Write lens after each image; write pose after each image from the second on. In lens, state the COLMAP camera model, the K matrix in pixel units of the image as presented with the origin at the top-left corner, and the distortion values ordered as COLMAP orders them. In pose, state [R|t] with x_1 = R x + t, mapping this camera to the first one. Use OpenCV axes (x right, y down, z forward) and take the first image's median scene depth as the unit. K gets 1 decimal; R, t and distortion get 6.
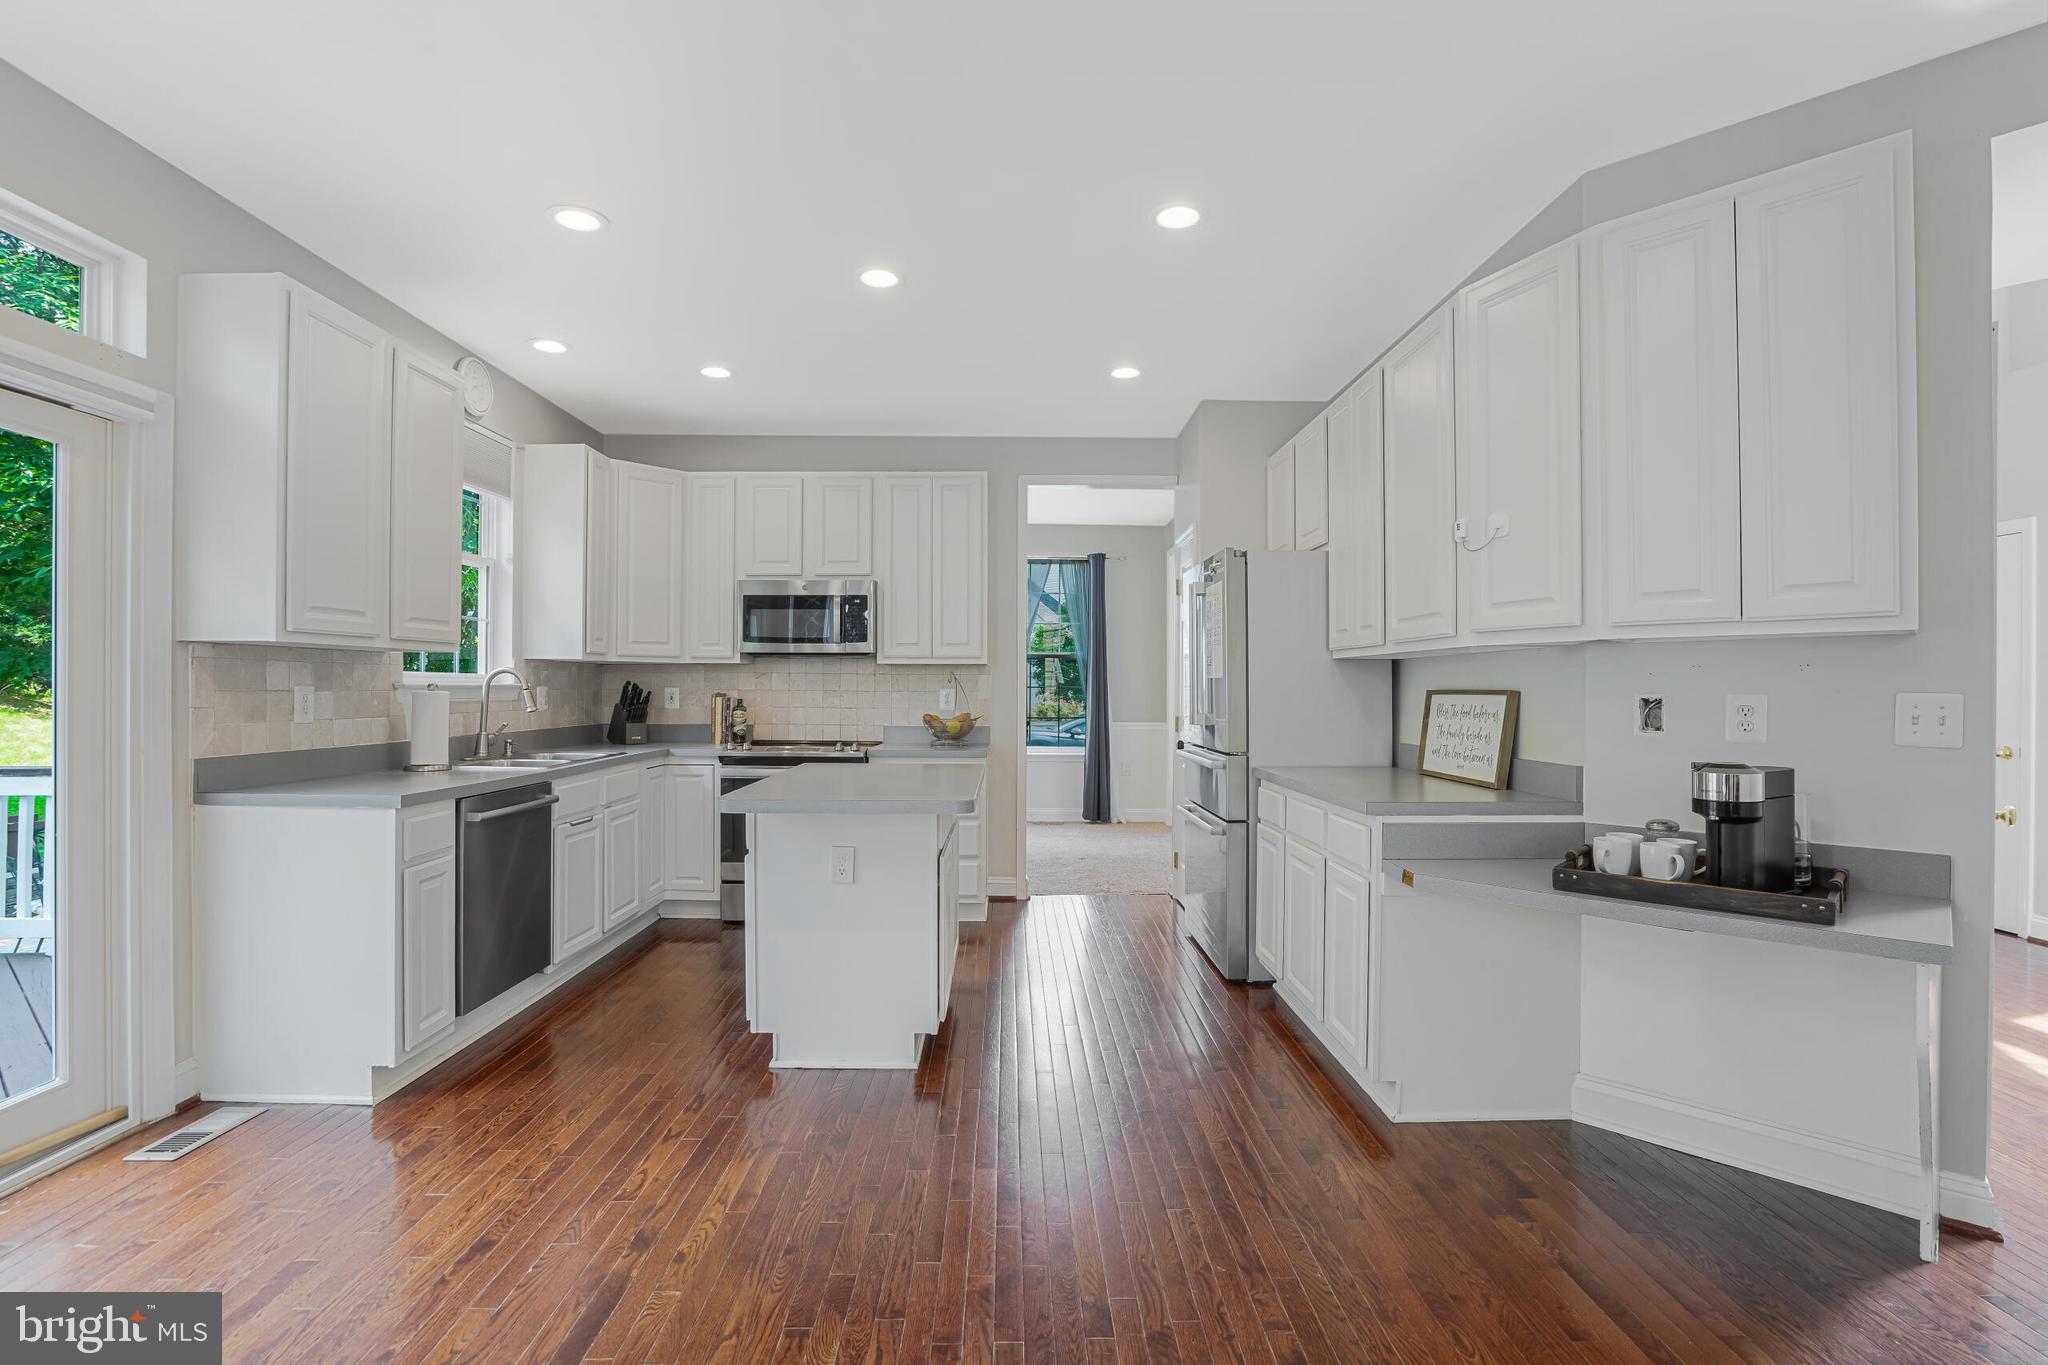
lens RADIAL K [[942.5, 0, 1019.8], [0, 942.5, 686.9], [0, 0, 1]] dist [-0.062990, 0.024142]
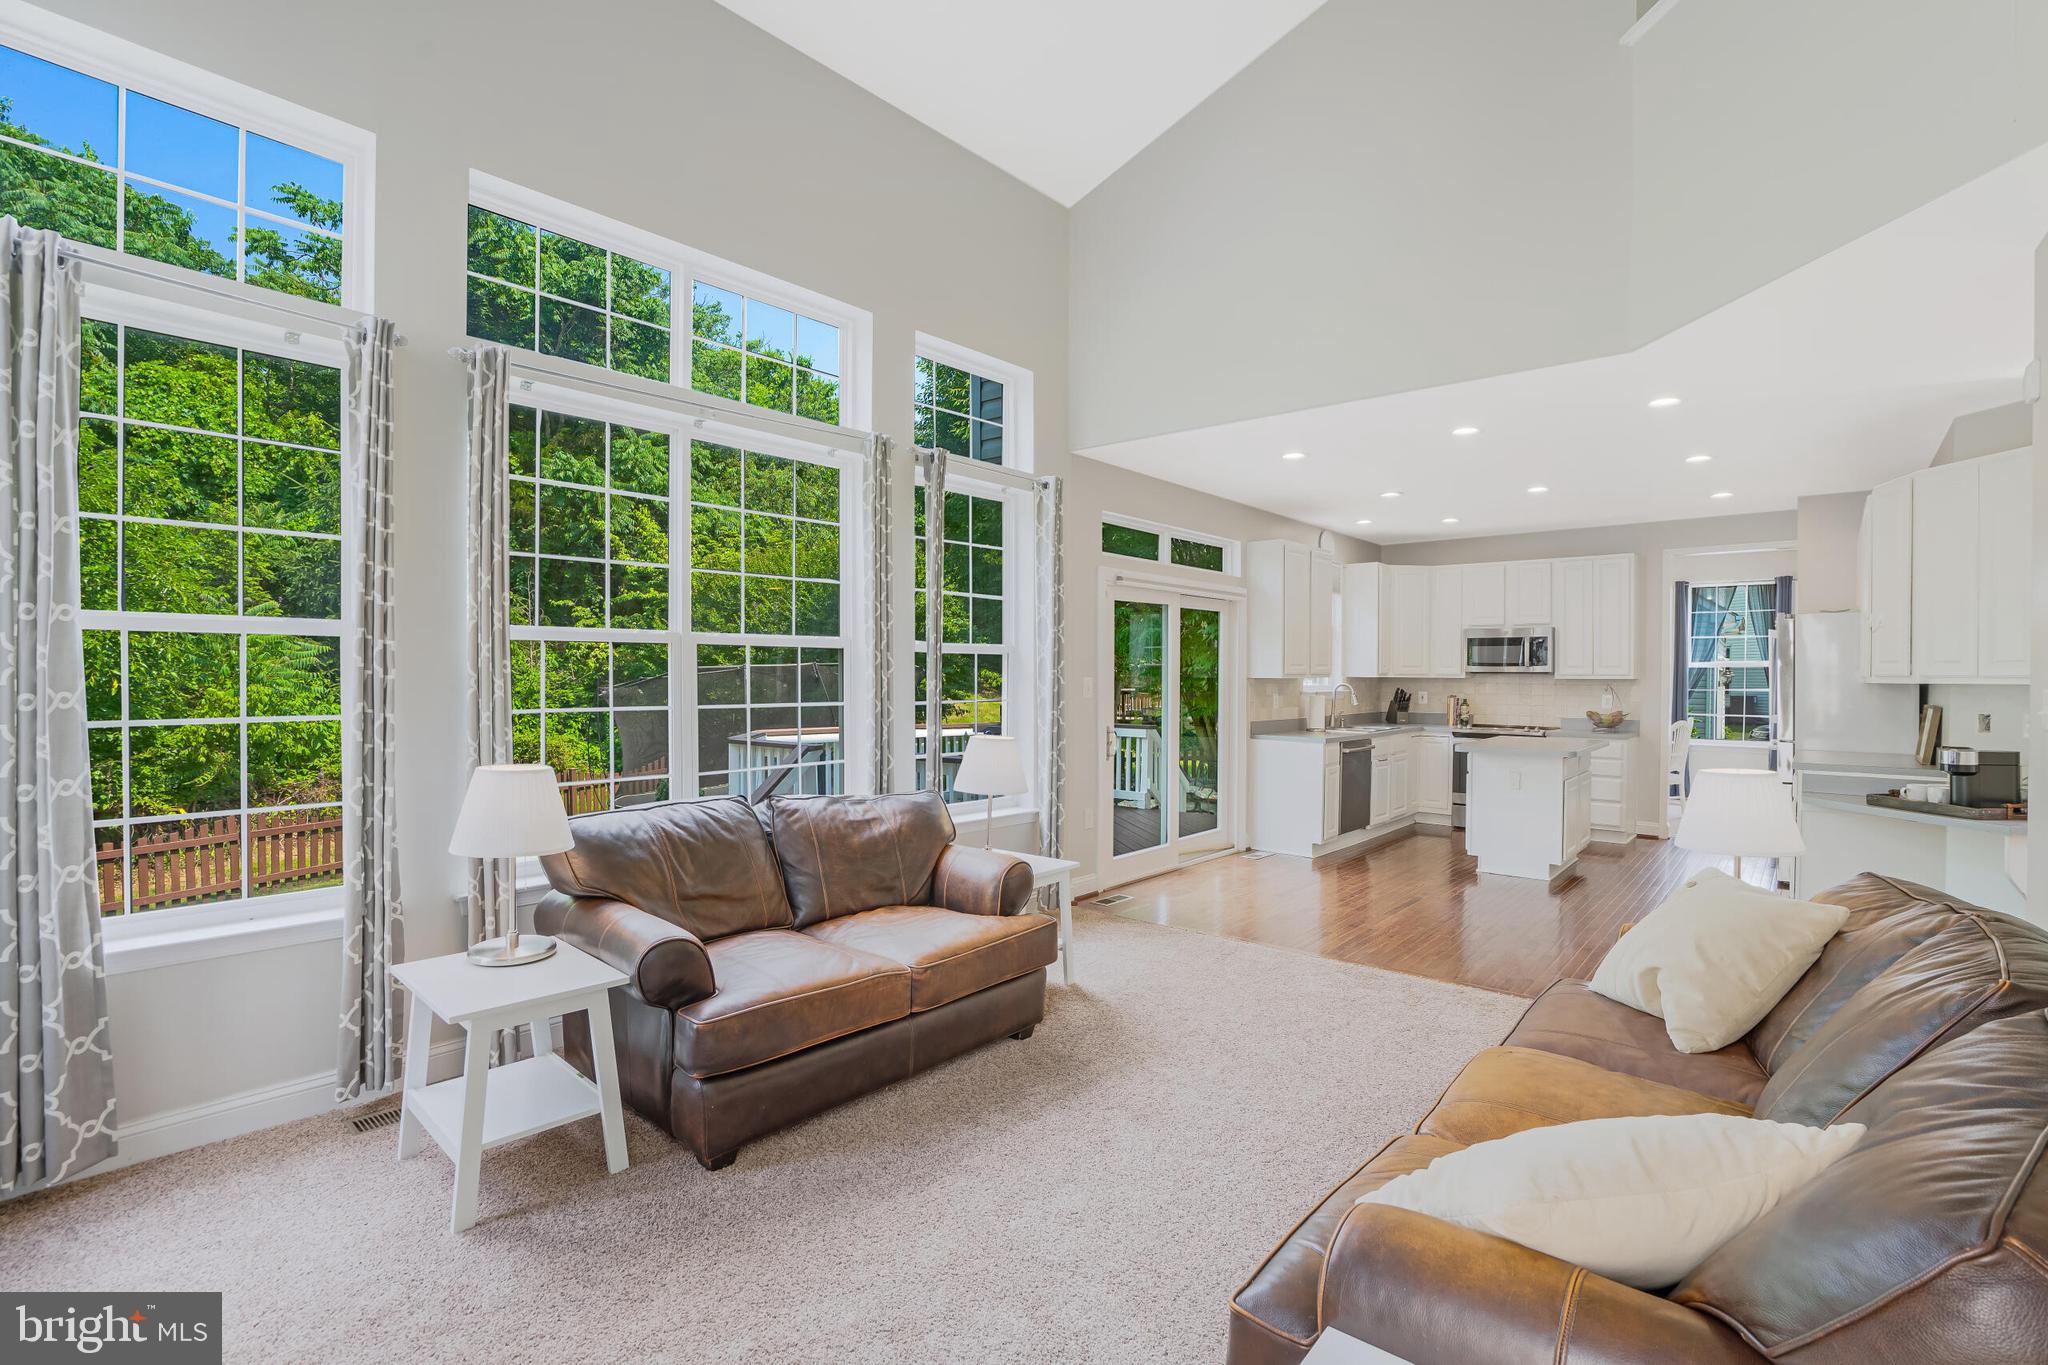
lens RADIAL K [[942.5, 0, 1019.8], [0, 942.5, 686.9], [0, 0, 1]] dist [-0.062990, 0.024142]
pose [[0.741704, 0.010590, -0.670644, 0.332048], [-0.001575, 0.999900, 0.014048, -0.045476], [0.670726, -0.009363, 0.741646, -1.127272]]
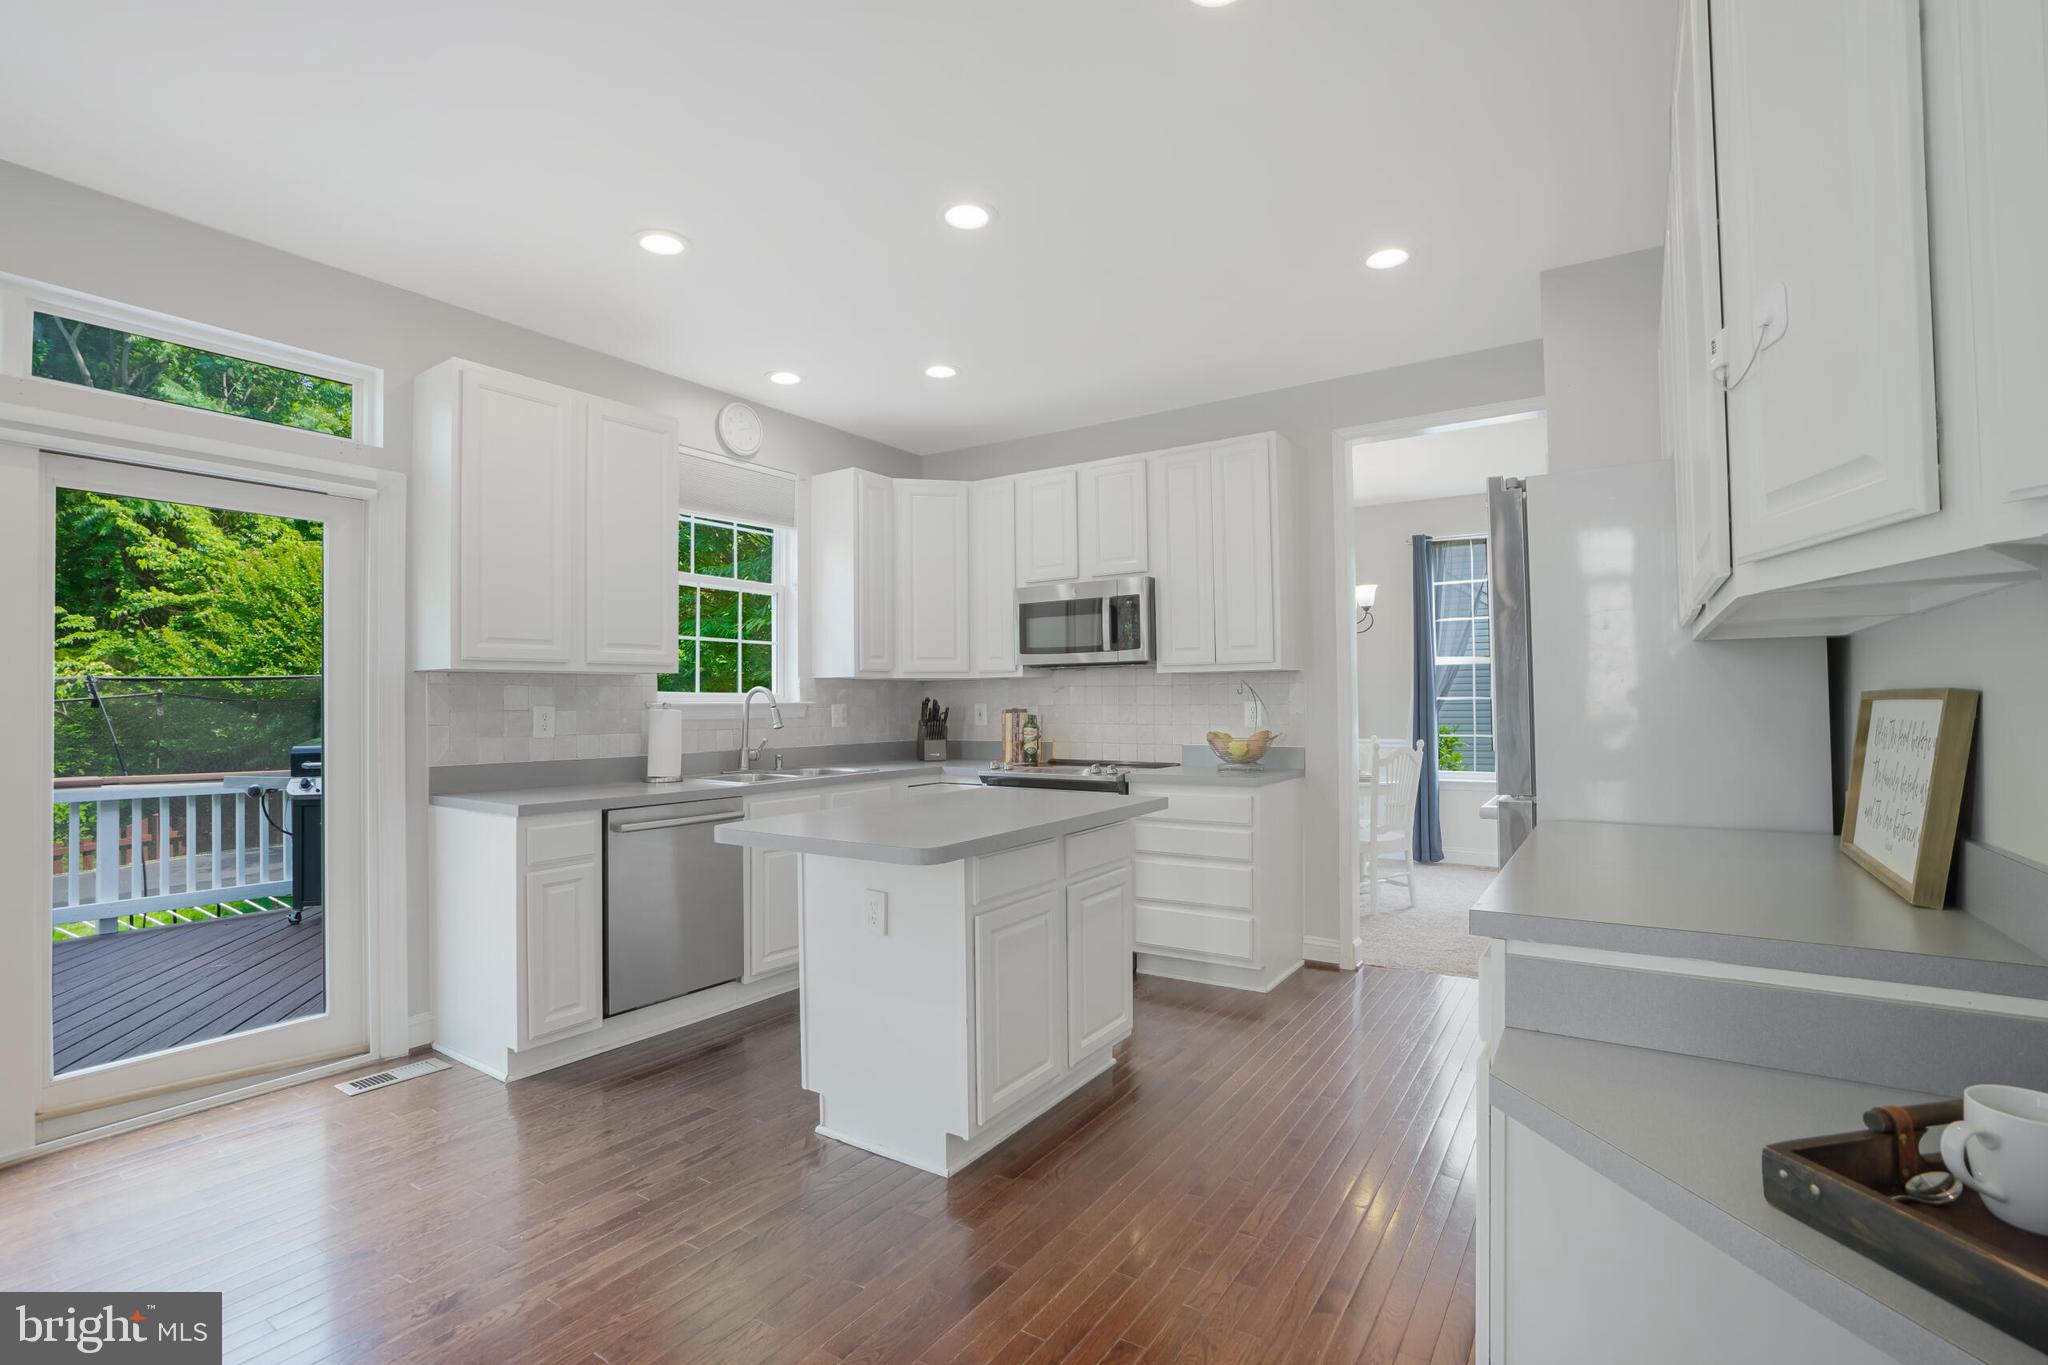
lens RADIAL K [[942.5, 0, 1019.8], [0, 942.5, 686.9], [0, 0, 1]] dist [-0.062990, 0.024142]
pose [[0.824927, -0.021968, -0.564813, 0.335124], [0.012998, 0.999717, -0.019899, 0.004979], [0.565091, 0.009074, 0.824979, 0.317524]]
